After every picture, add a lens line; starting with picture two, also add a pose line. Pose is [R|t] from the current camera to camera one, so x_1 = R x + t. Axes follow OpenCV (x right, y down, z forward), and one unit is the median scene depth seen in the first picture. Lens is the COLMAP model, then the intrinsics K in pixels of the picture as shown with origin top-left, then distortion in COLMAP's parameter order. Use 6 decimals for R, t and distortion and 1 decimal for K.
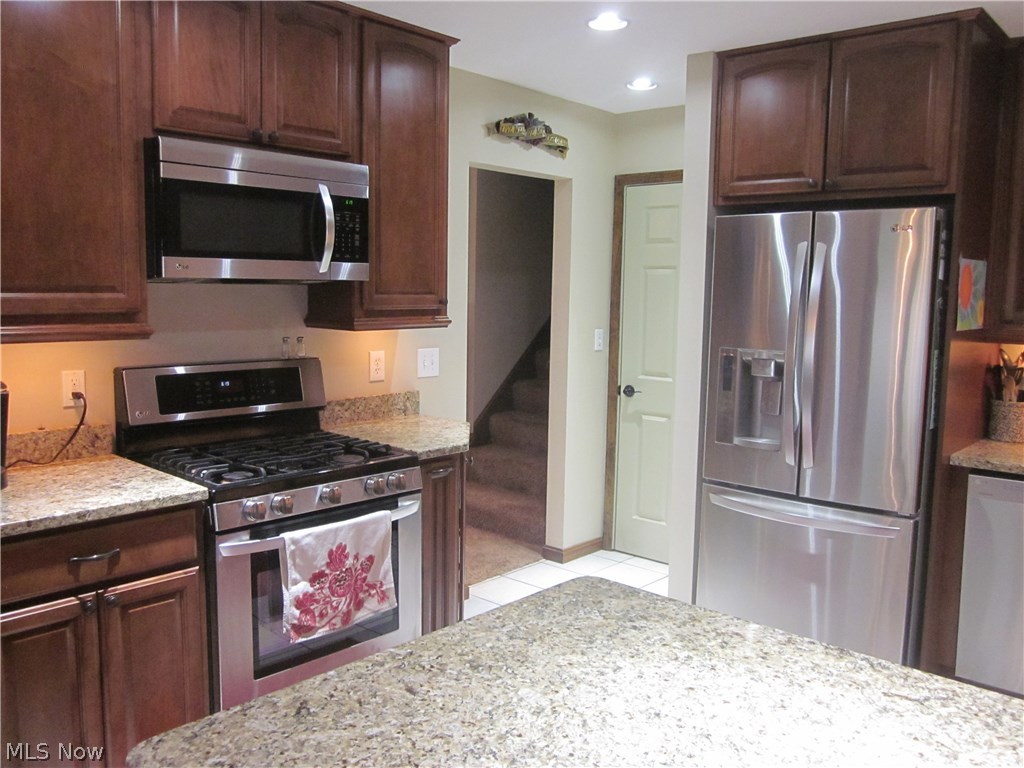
lens RADIAL K [[849.1, 0, 511.6], [0, 849.1, 384.0], [0, 0, 1]] dist [-0.048573, 0.007383]
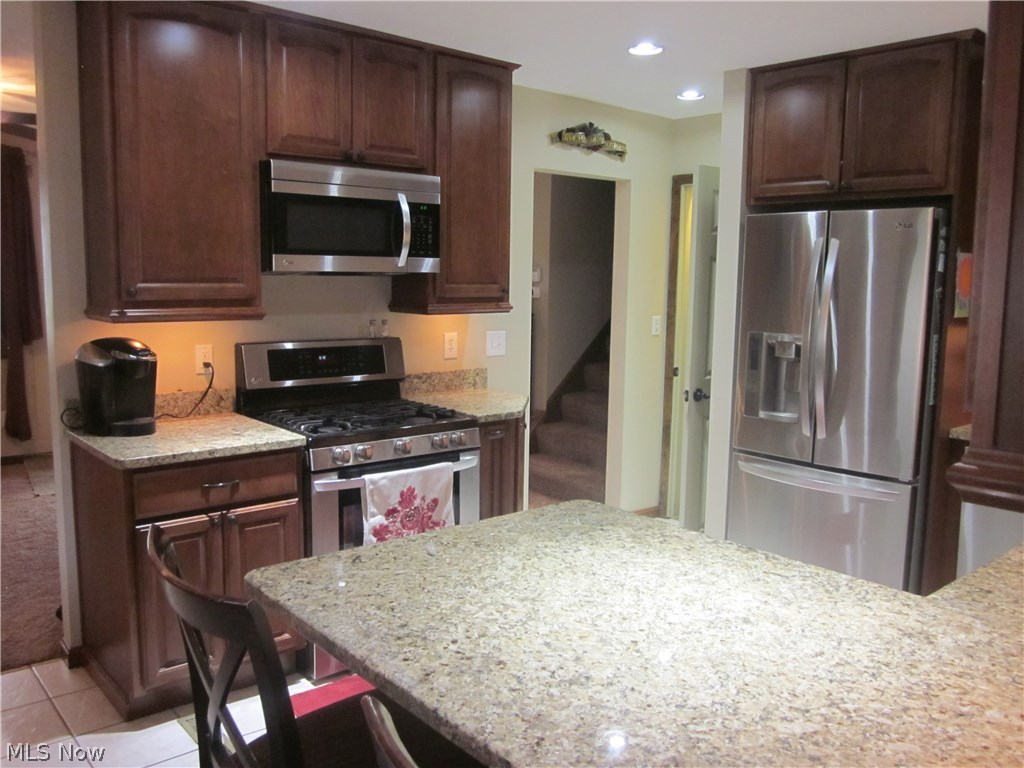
lens RADIAL K [[849.1, 0, 510.8], [0, 849.1, 387.4], [0, 0, 1]] dist [-0.048573, 0.007383]
pose [[0.992579, 0.014871, -0.120691, 0.081180], [-0.012912, 0.999772, 0.016996, 0.018933], [0.120916, -0.015312, 0.992545, -0.186685]]
